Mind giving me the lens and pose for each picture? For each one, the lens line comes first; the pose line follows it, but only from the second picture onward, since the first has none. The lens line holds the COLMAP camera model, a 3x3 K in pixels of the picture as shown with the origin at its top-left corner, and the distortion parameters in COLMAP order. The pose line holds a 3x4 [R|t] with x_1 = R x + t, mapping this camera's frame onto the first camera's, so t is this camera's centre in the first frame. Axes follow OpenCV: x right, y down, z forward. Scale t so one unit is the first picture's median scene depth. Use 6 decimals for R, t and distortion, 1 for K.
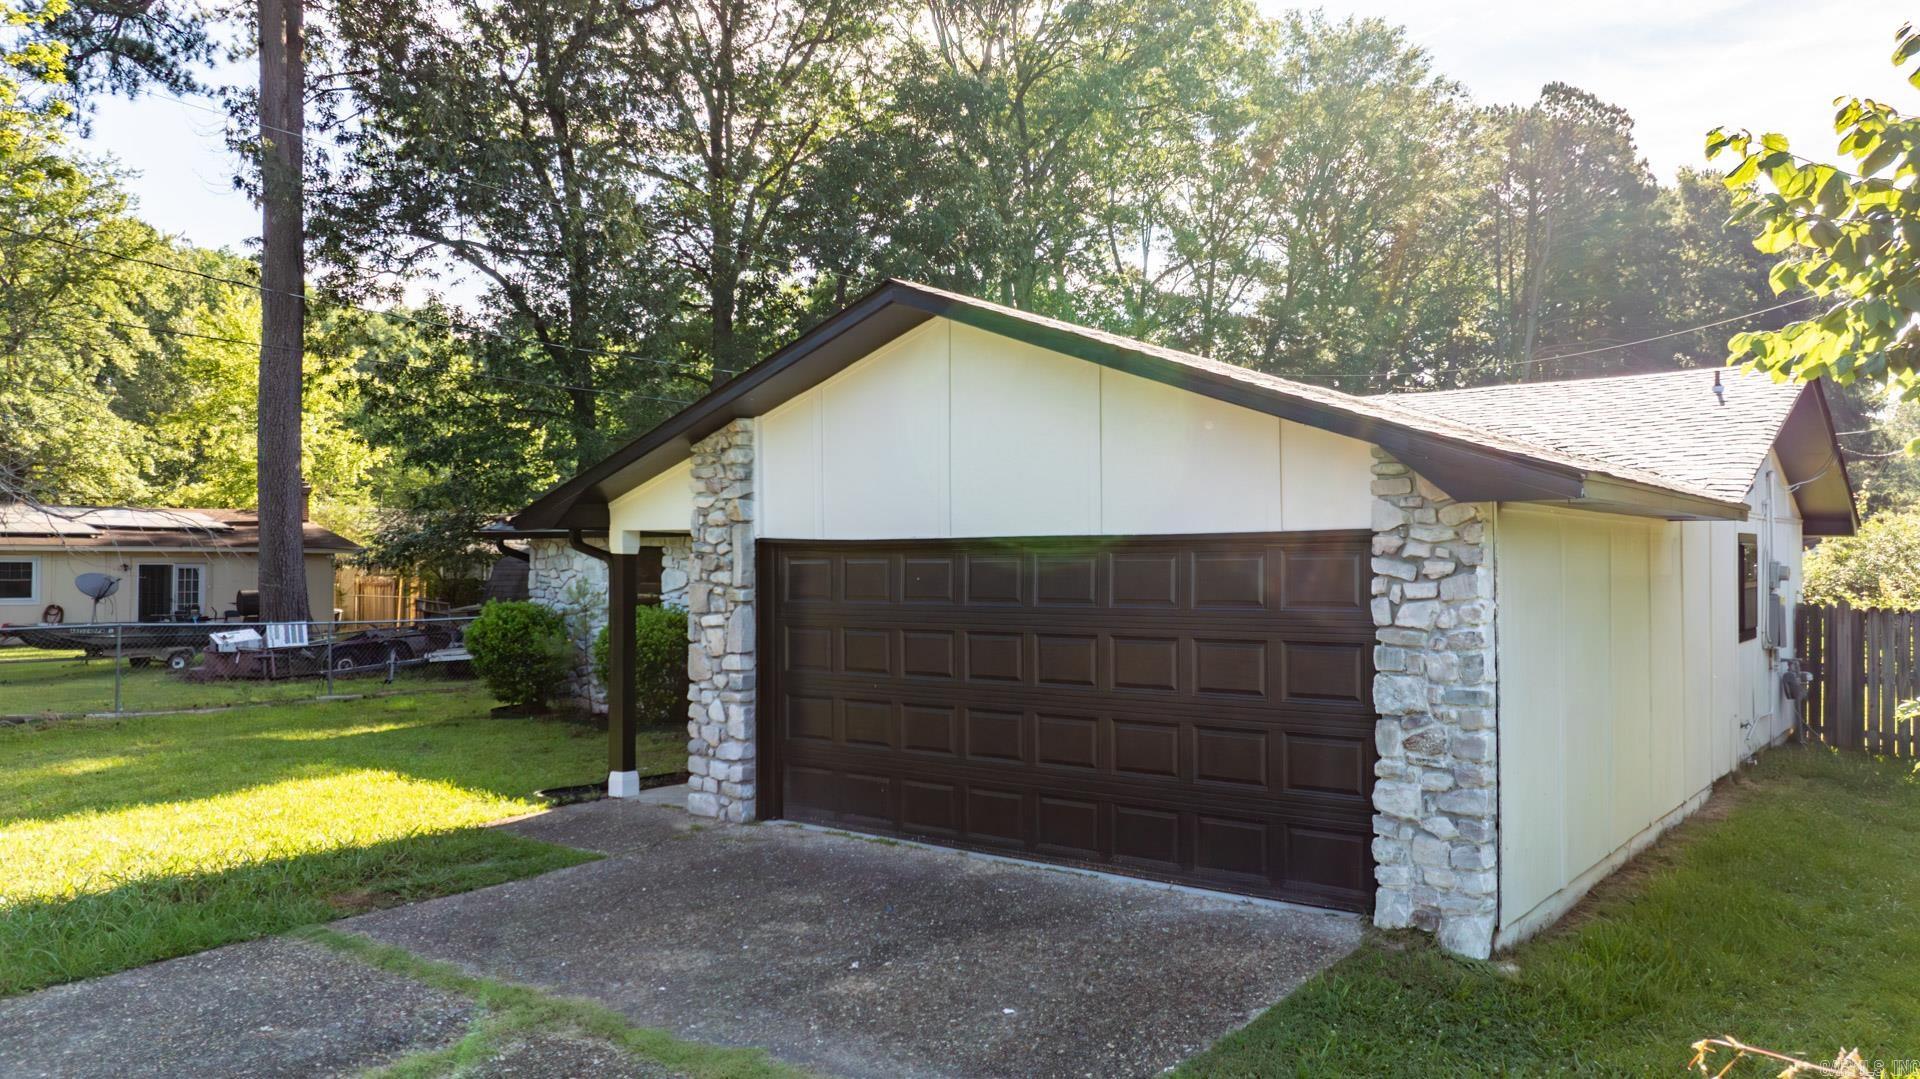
lens RADIAL K [[1343.0, 0, 968.4], [0, 1343.0, 518.5], [0, 0, 1]] dist [-0.102493, 0.136838]
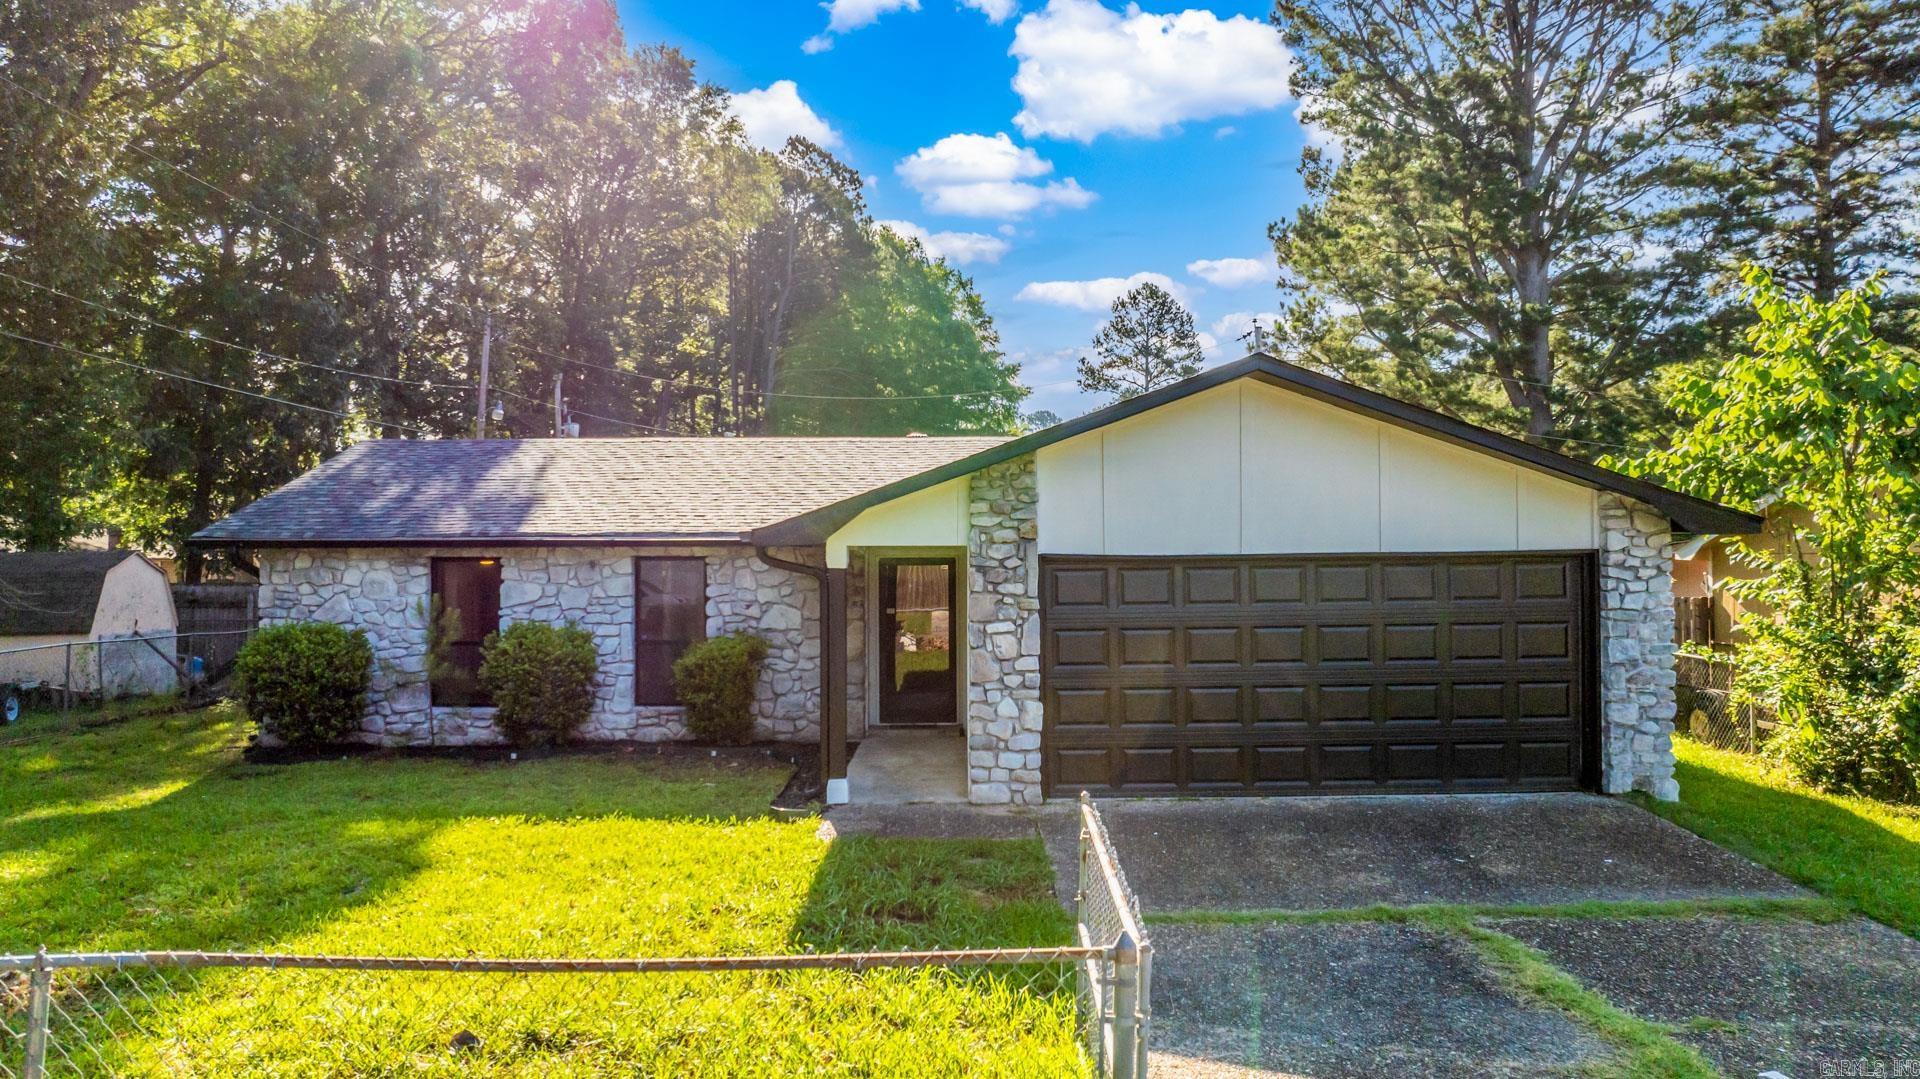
lens RADIAL K [[1328.6, 0, 960.0], [0, 1328.6, 539.5], [0, 0, 1]] dist [-0.007842, -0.002070]
pose [[0.787719, 0.002167, 0.616031, -1.208981], [-0.010767, 0.999889, 0.010251, -0.011185], [-0.615941, -0.014708, 0.787655, 0.195626]]
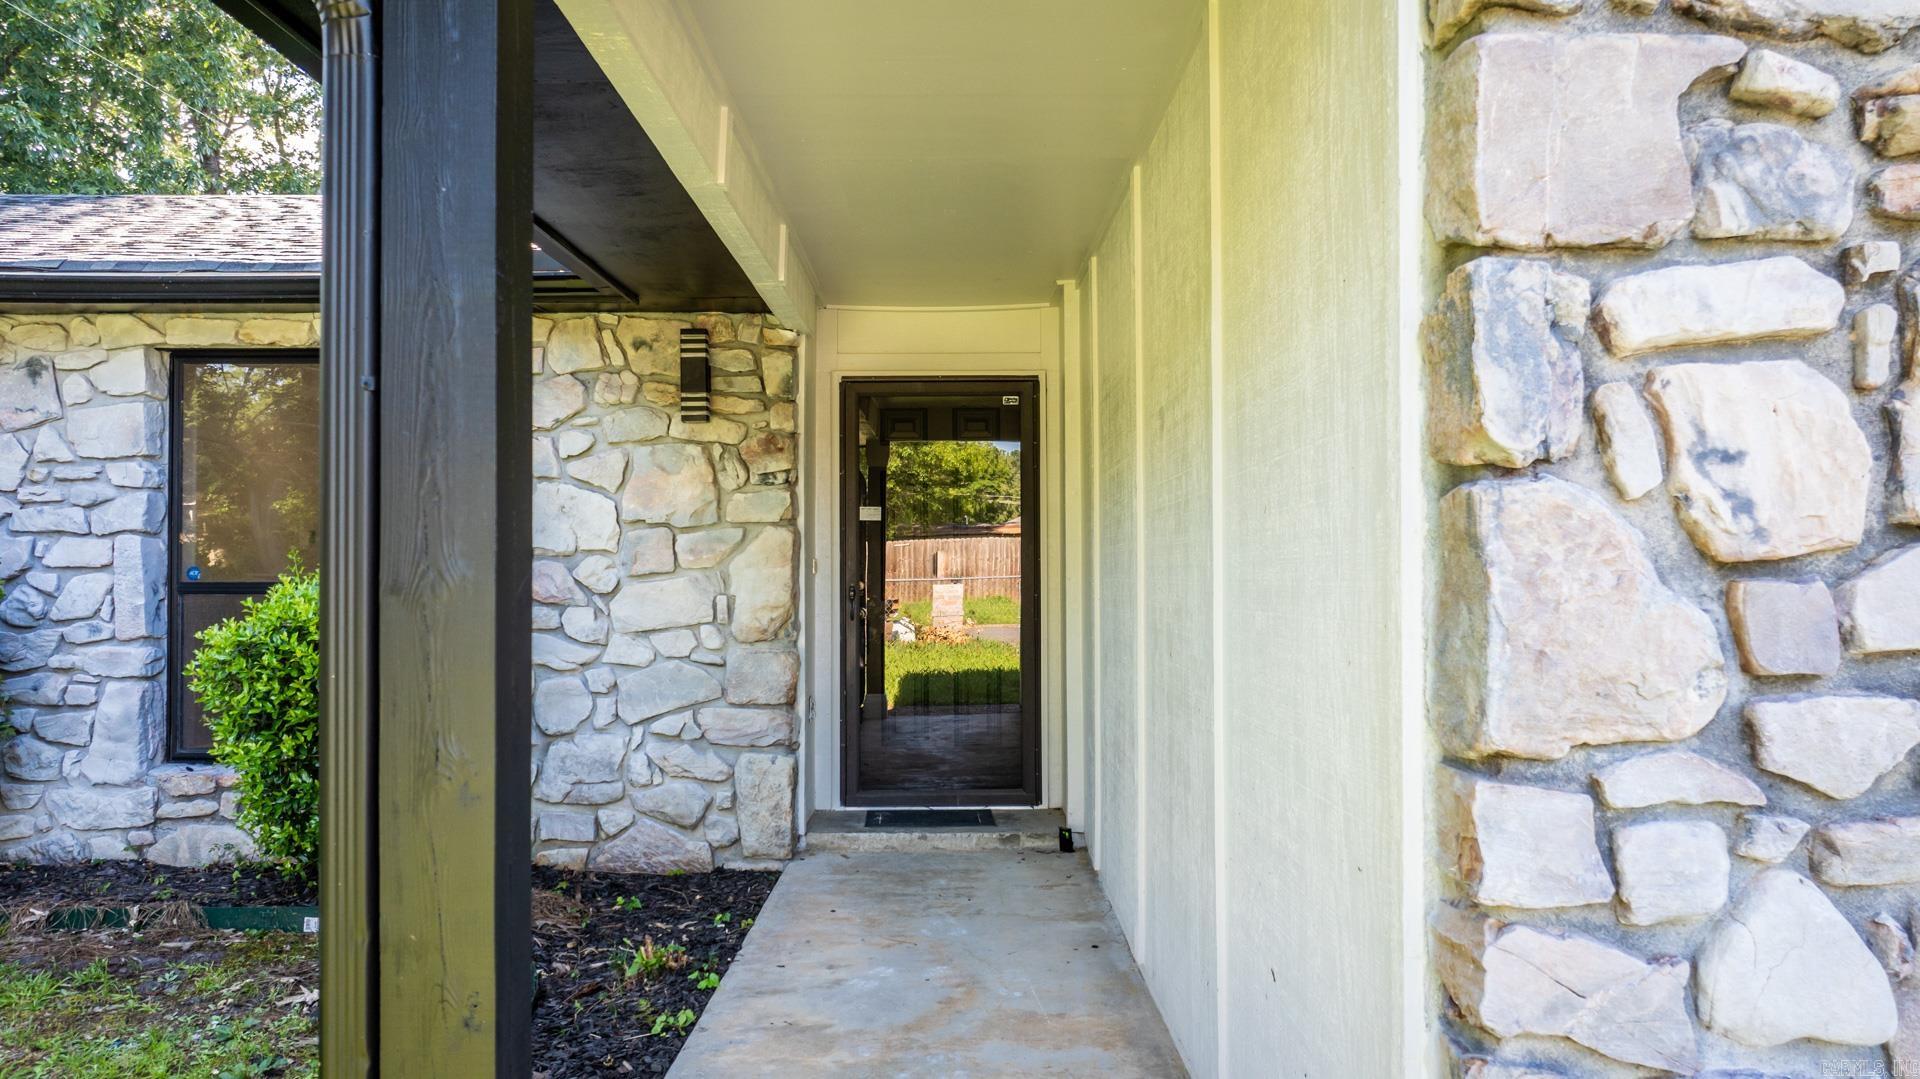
lens RADIAL K [[1343.0, 0, 968.4], [0, 1343.0, 518.5], [0, 0, 1]] dist [-0.102493, 0.136838]
pose [[0.780179, 0.013452, 0.625412, -0.449577], [-0.012748, 0.999903, -0.005605, 0.133975], [-0.625427, -0.003600, 0.780275, 1.262515]]
